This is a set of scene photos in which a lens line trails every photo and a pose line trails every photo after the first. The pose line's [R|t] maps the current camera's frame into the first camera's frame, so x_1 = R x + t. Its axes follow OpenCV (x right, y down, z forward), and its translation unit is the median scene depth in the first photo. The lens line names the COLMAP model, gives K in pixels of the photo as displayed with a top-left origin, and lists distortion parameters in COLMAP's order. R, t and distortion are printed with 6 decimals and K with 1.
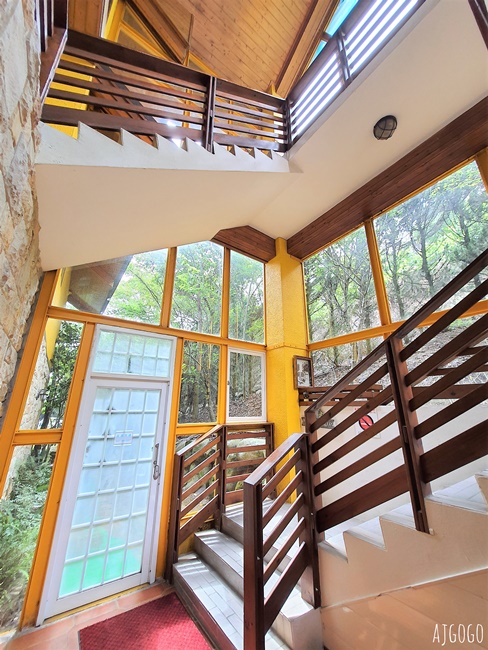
lens RADIAL K [[256.2, 0, 245.0], [0, 256.2, 326.4], [0, 0, 1]] dist [0.000536, 0.000576]
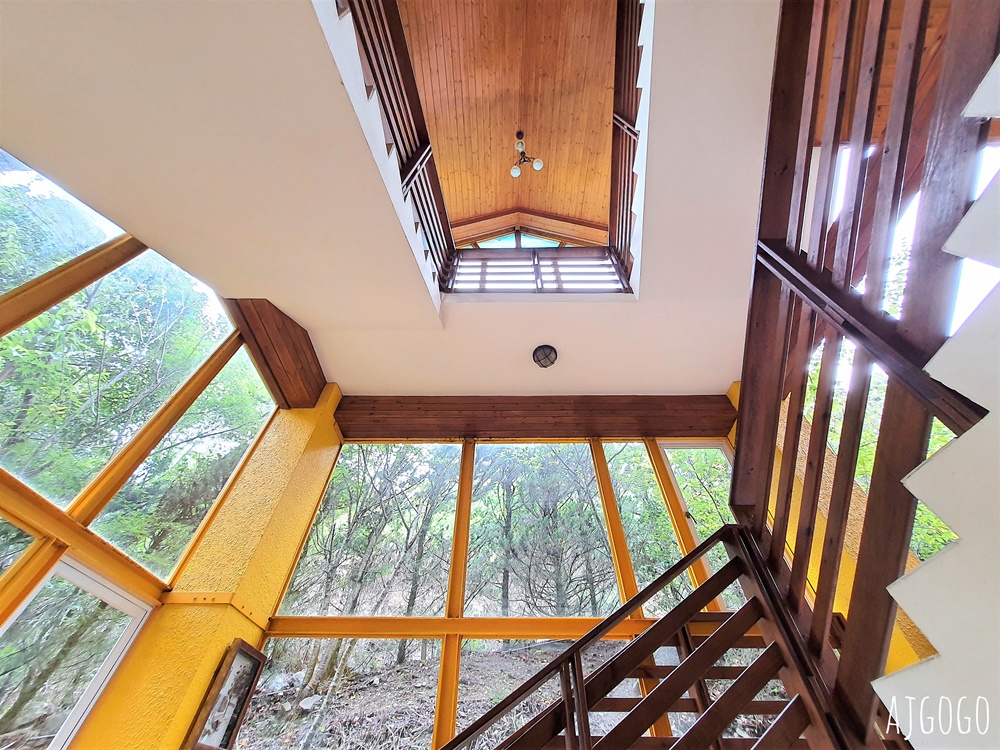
lens RADIAL K [[394.2, 0, 500.0], [0, 394.2, 370.8], [0, 0, 1]] dist [0.000536, 0.000576]
pose [[0.588617, 0.612582, 0.527517, -0.137920], [-0.251318, 0.758862, -0.600806, 0.061317], [-0.768355, 0.221070, 0.600632, 0.224090]]
